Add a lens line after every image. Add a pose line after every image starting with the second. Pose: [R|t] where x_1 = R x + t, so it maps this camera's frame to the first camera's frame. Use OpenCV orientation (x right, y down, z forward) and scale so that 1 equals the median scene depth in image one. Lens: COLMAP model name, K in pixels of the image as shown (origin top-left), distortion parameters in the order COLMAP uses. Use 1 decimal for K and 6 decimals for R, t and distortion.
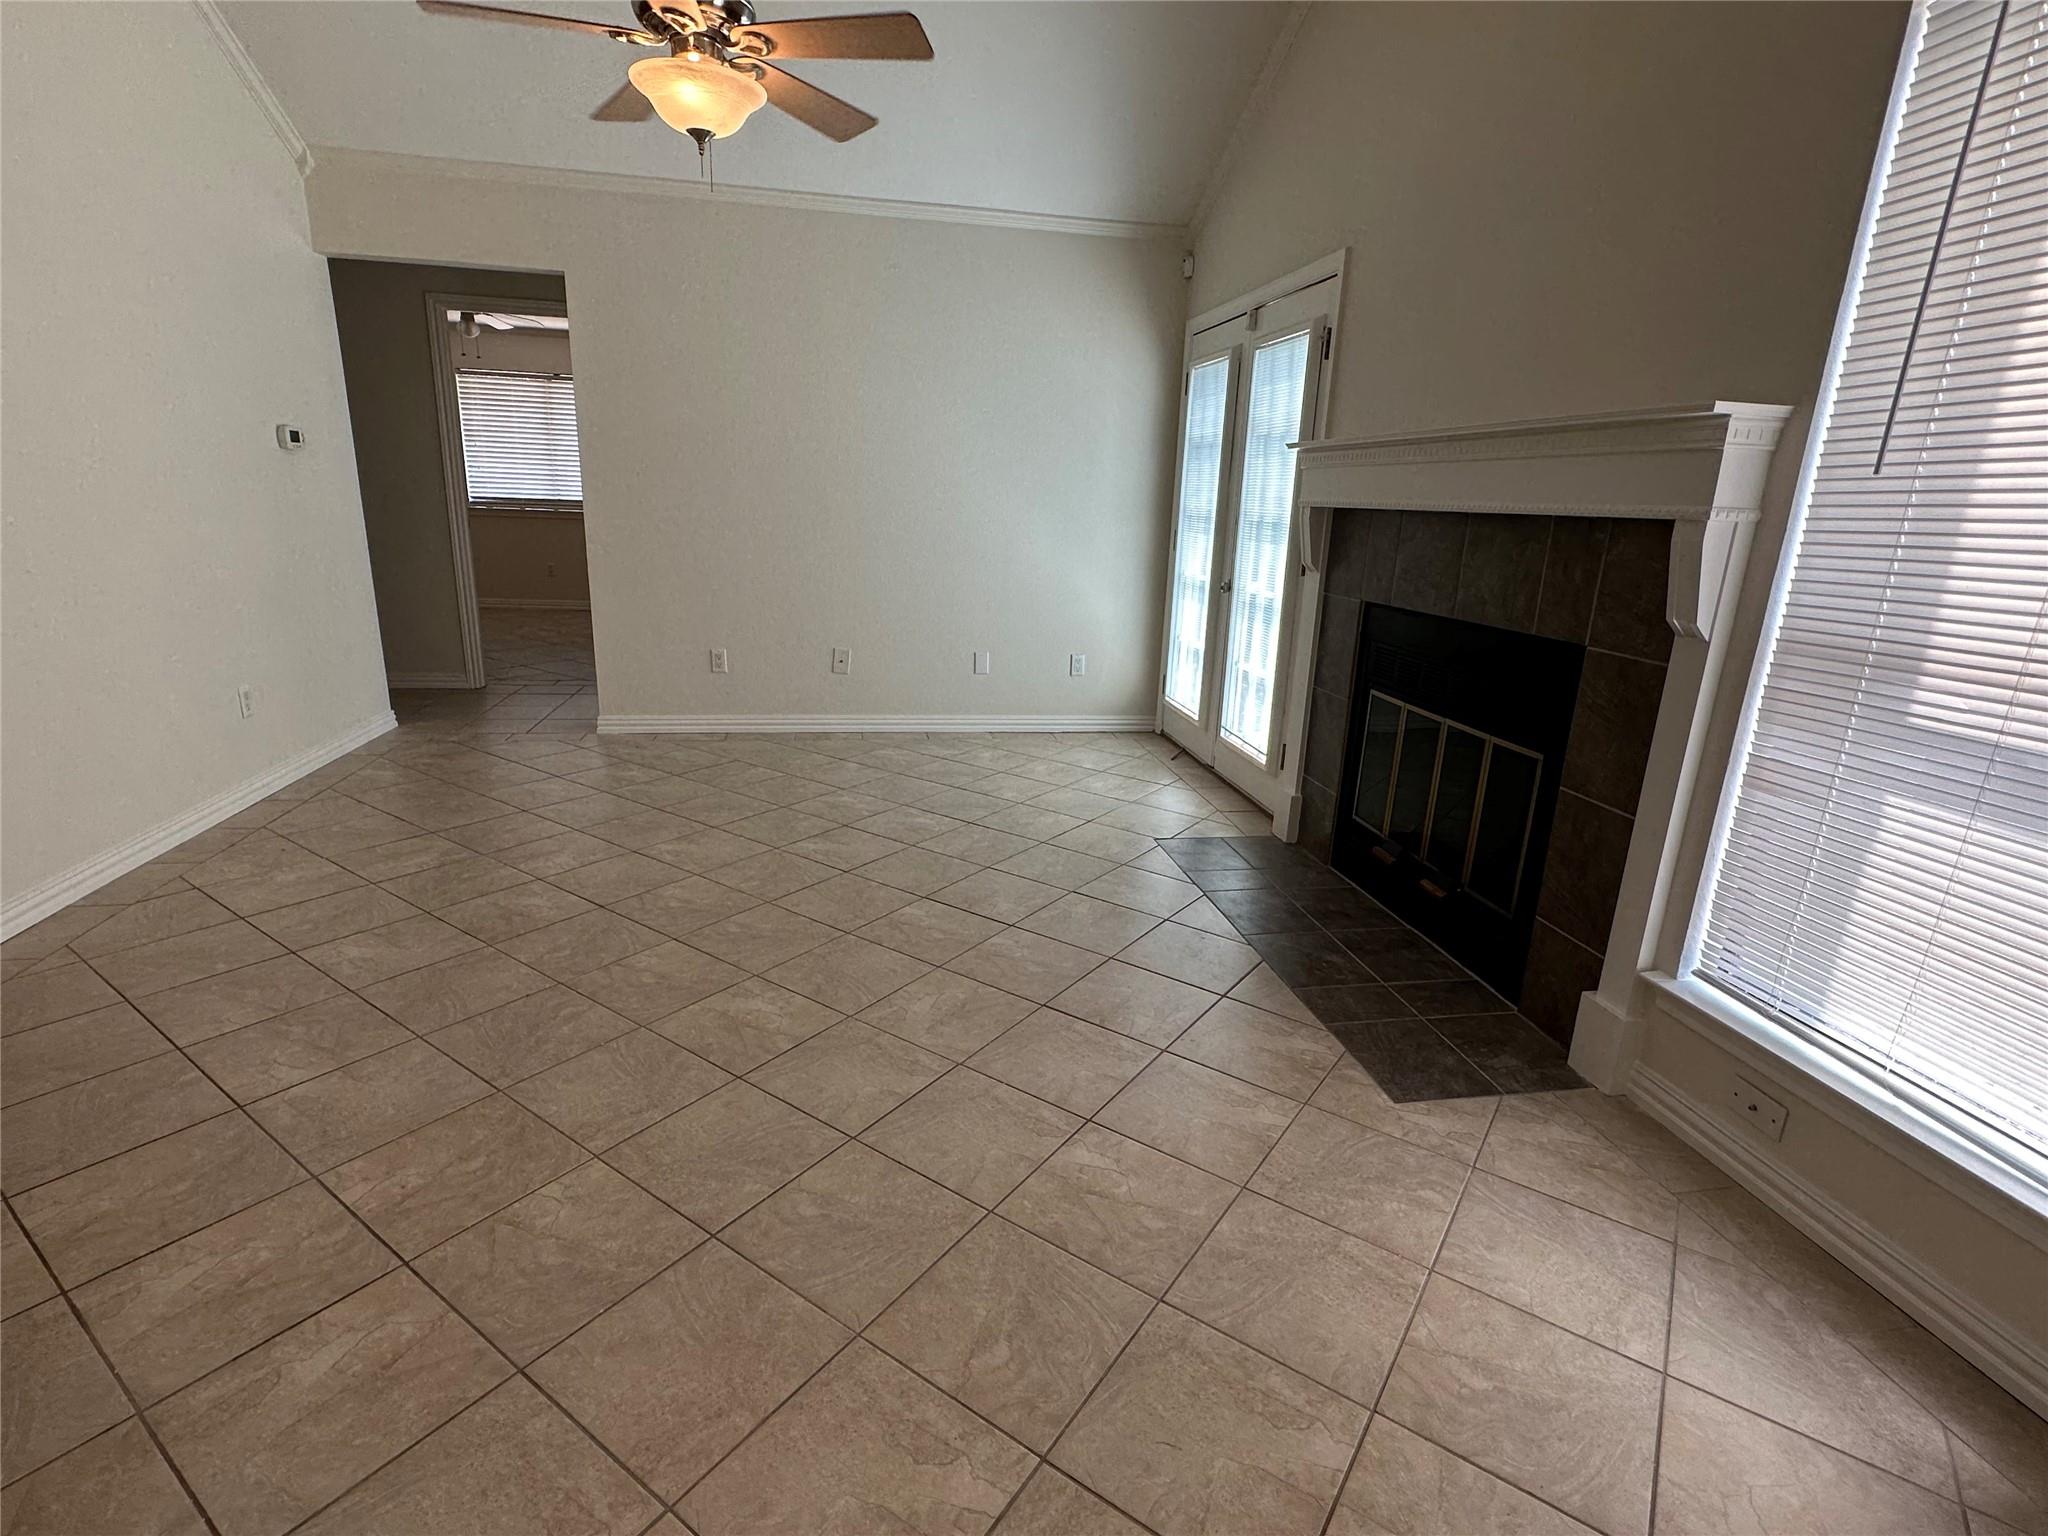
lens RADIAL K [[1000.0, 0, 1021.9], [0, 1000.0, 773.0], [0, 0, 1]] dist [-0.001691, 0.001641]
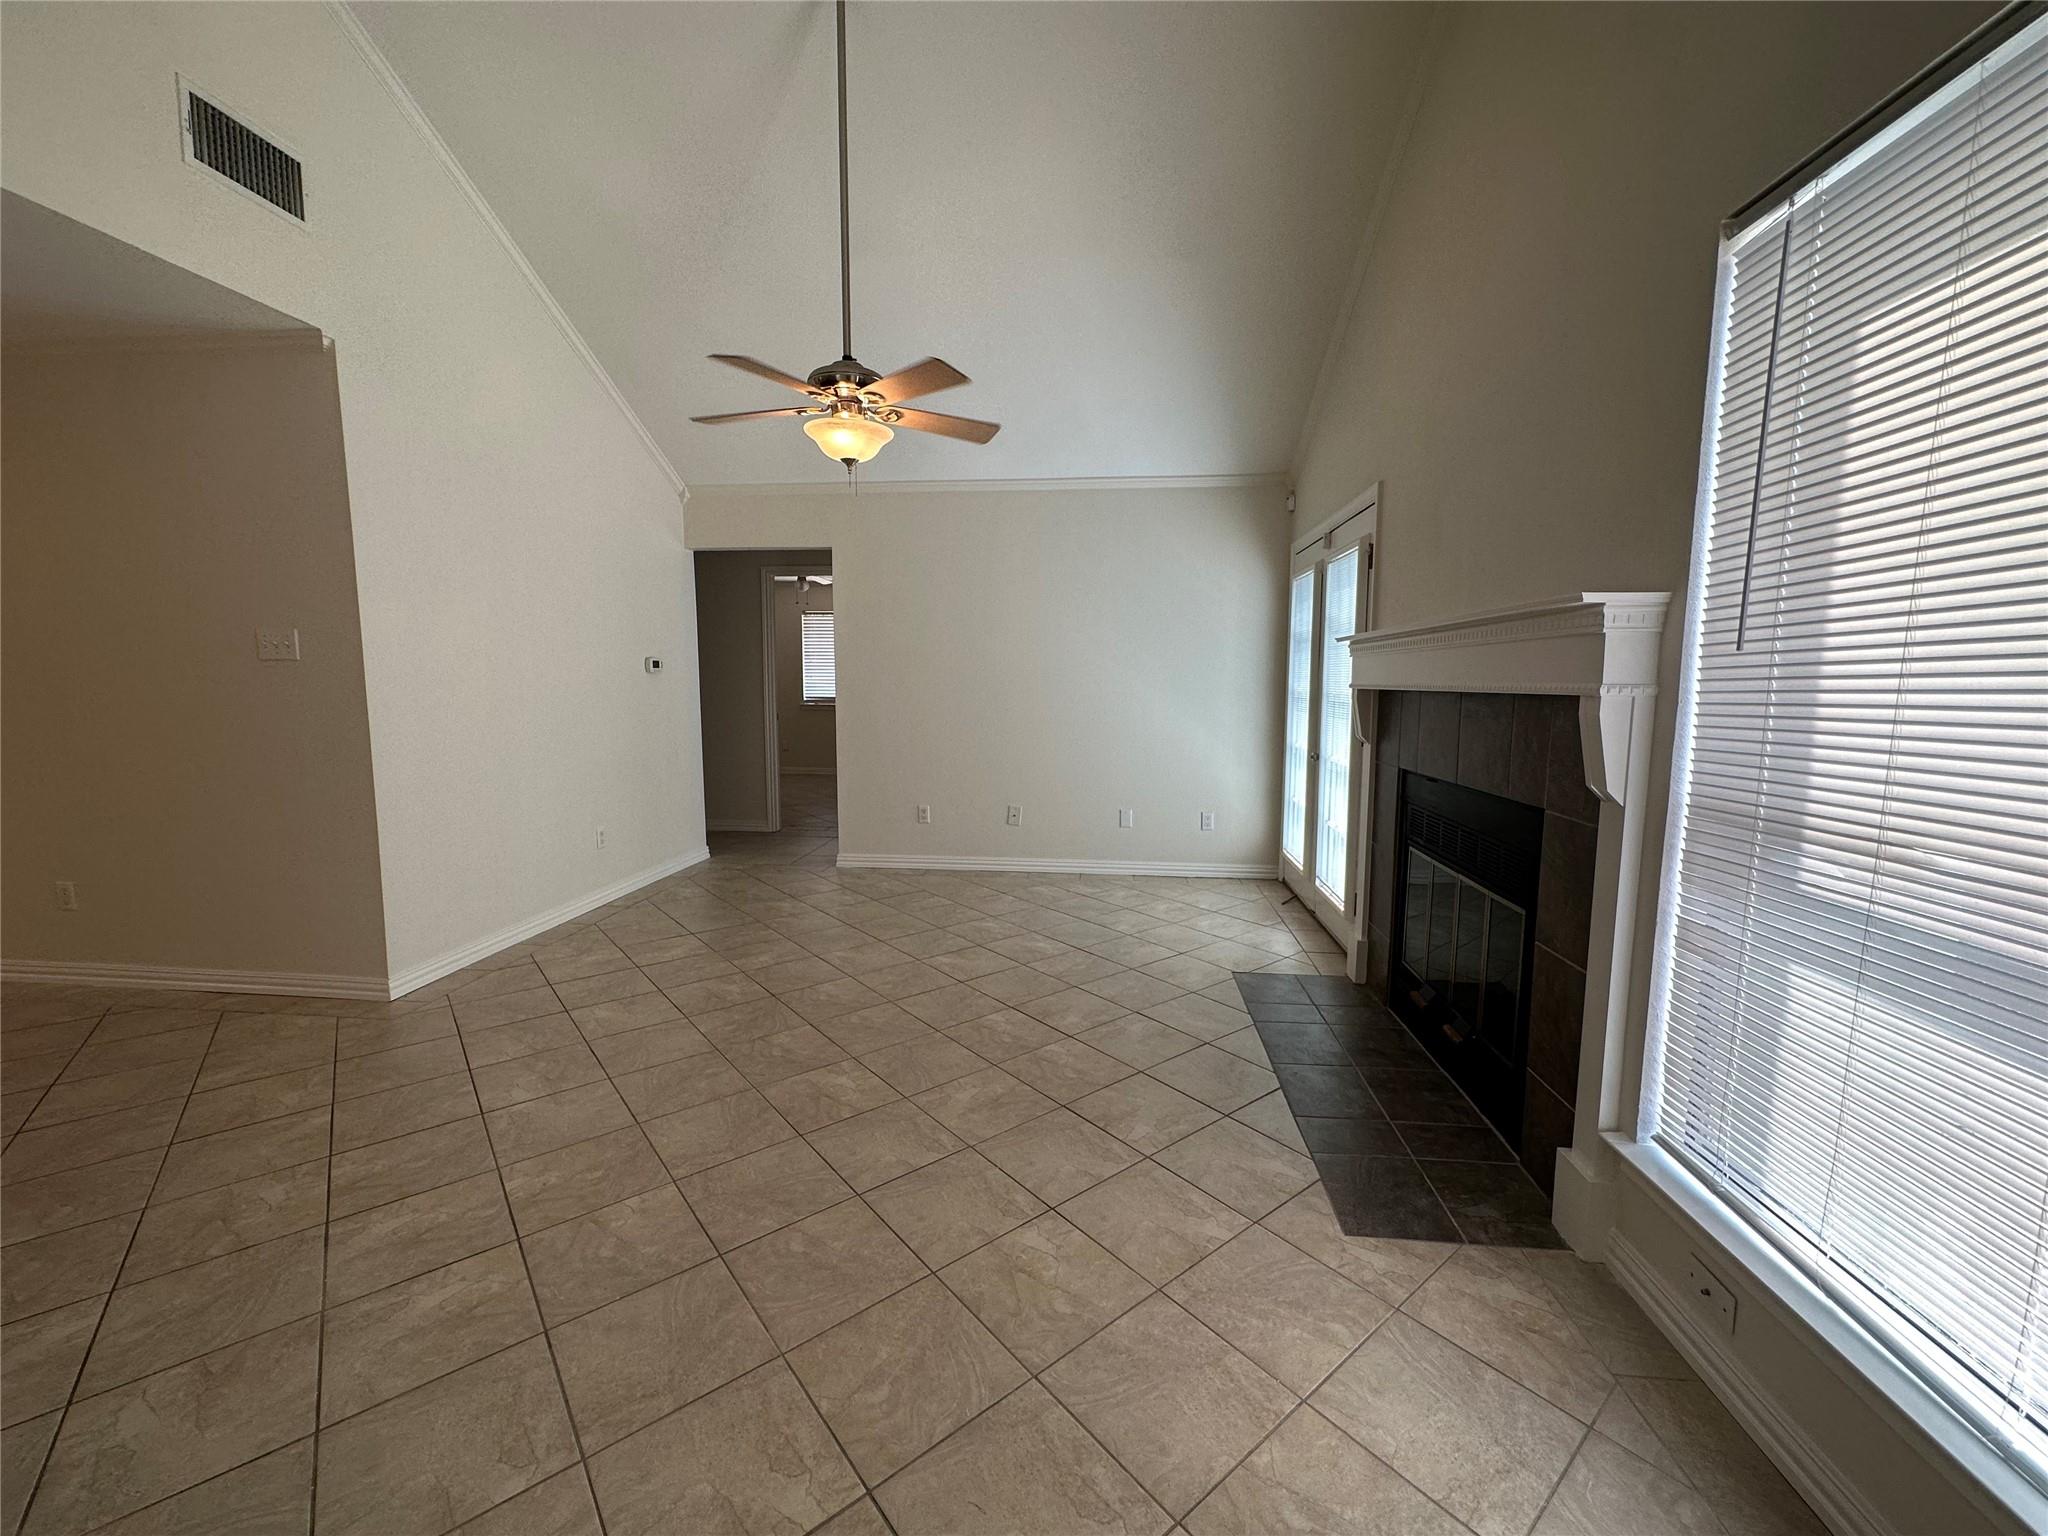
lens RADIAL K [[821.8, 0, 1020.2], [0, 821.8, 765.8], [0, 0, 1]] dist [-0.001534, 0.000347]
pose [[0.960275, -0.004913, -0.279011, 0.259254], [-0.042996, 0.985300, -0.165331, -0.002116], [0.275722, 0.170760, 0.945949, -0.006111]]
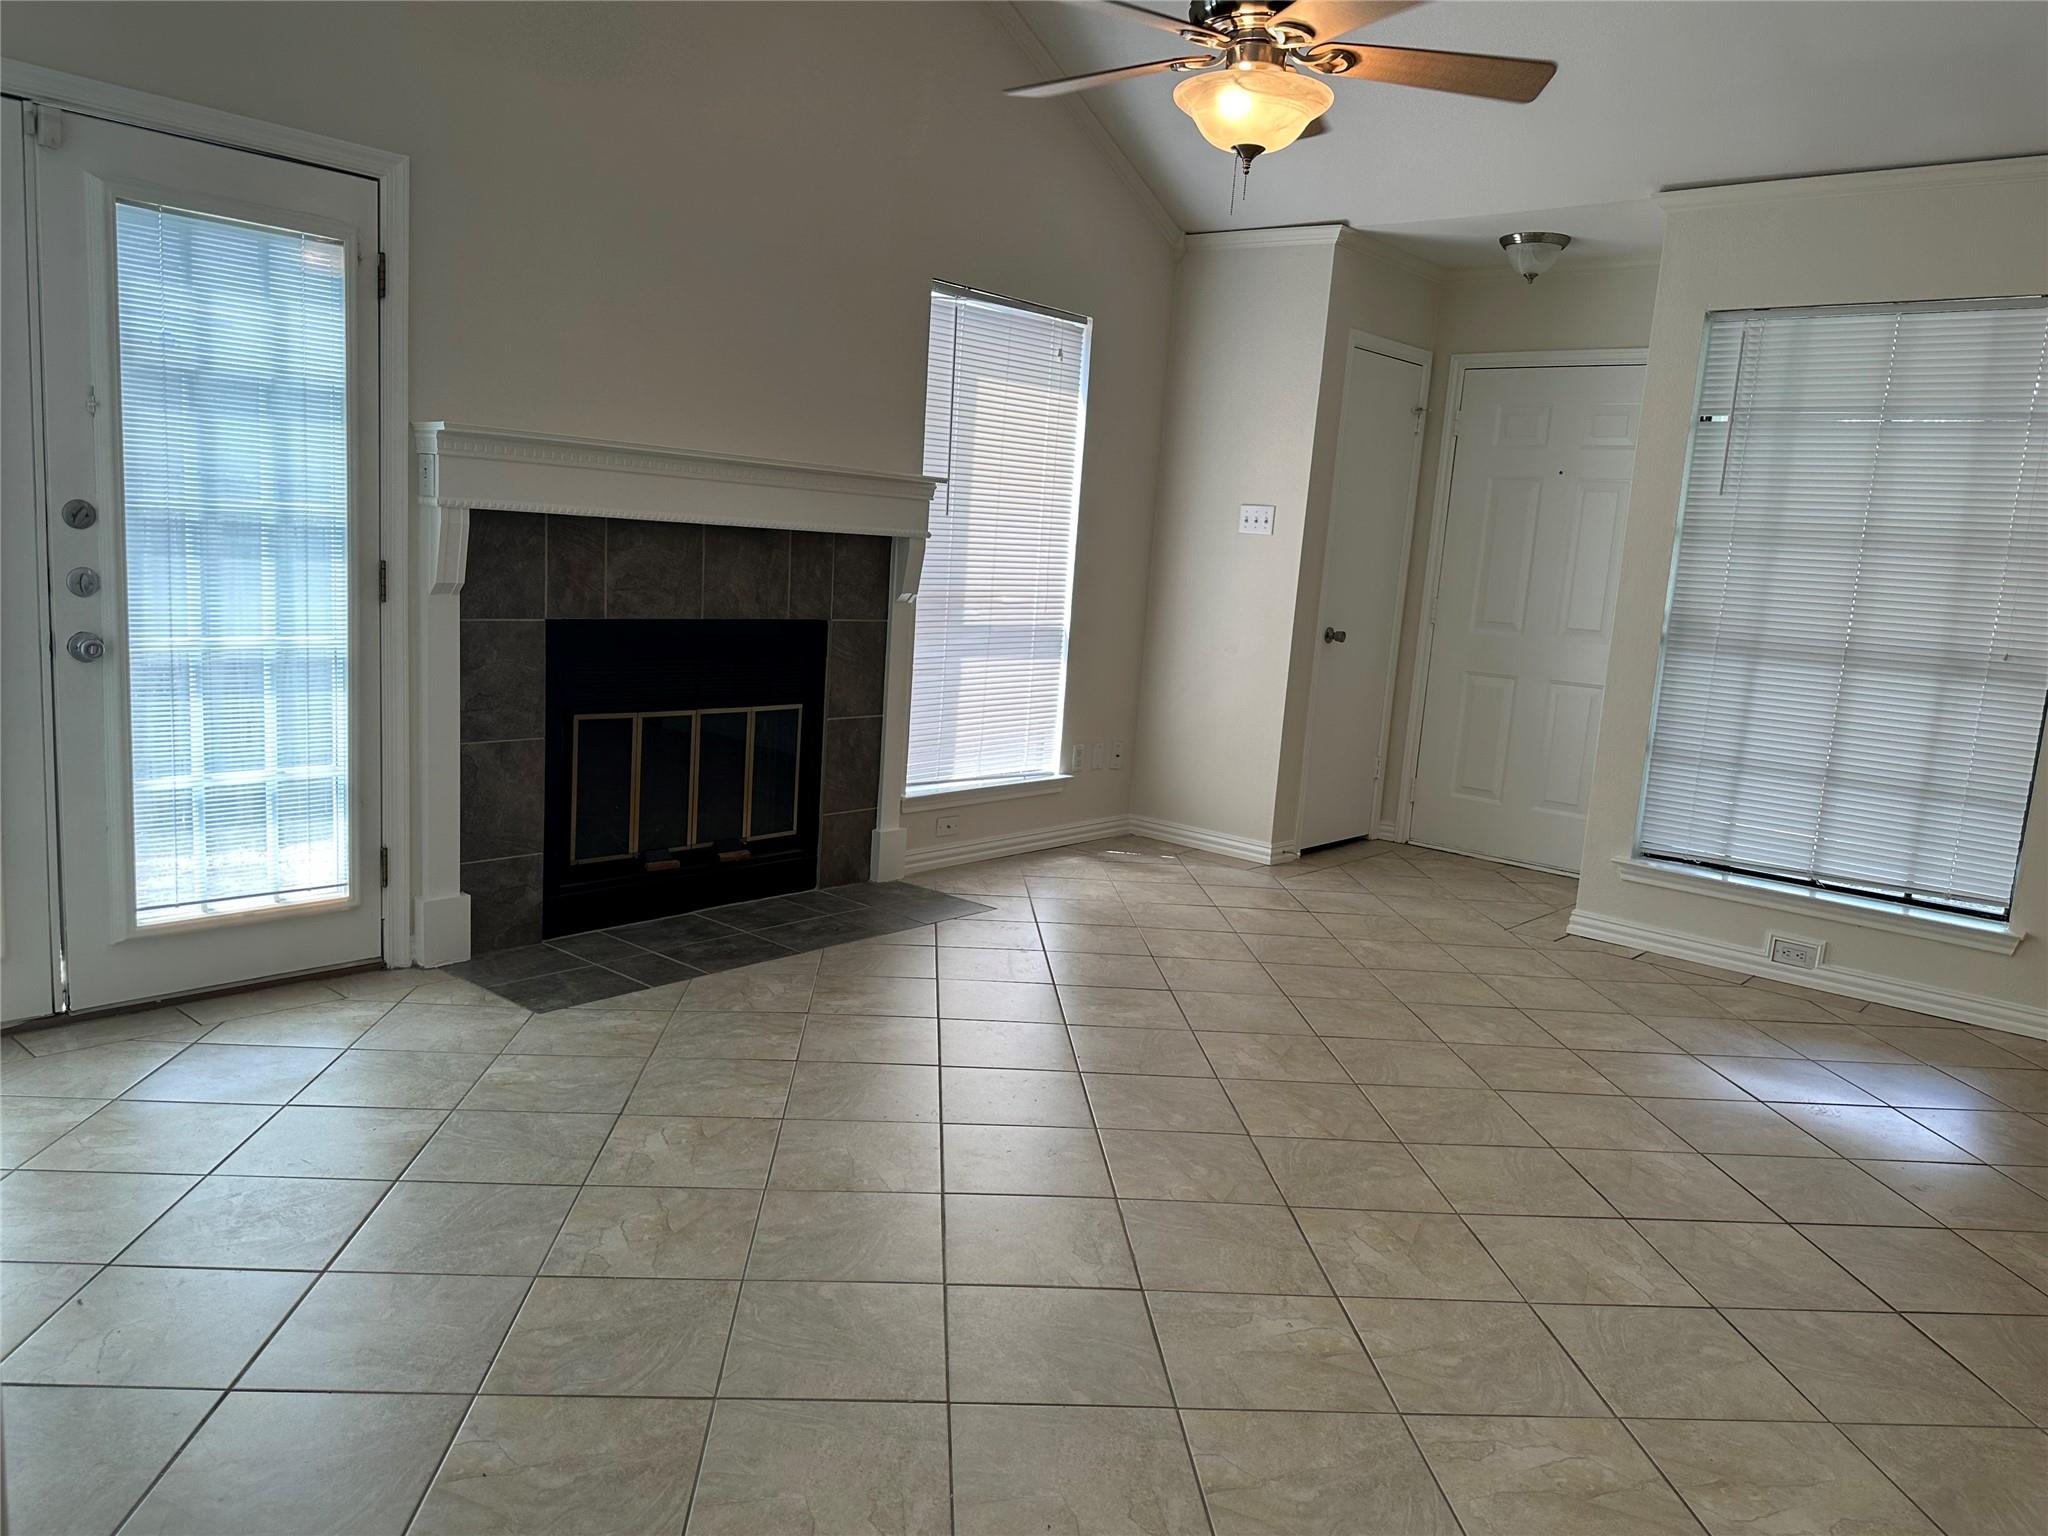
lens RADIAL K [[1444.3, 0, 1024.0], [0, 1444.3, 768.0], [0, 0, 1]] dist [0.162141, -0.313642]
pose [[-0.622422, -0.200447, 0.756579, -1.222088], [0.122127, 0.929936, 0.346848, -0.607844], [-0.773095, 0.308285, -0.554332, 1.964627]]
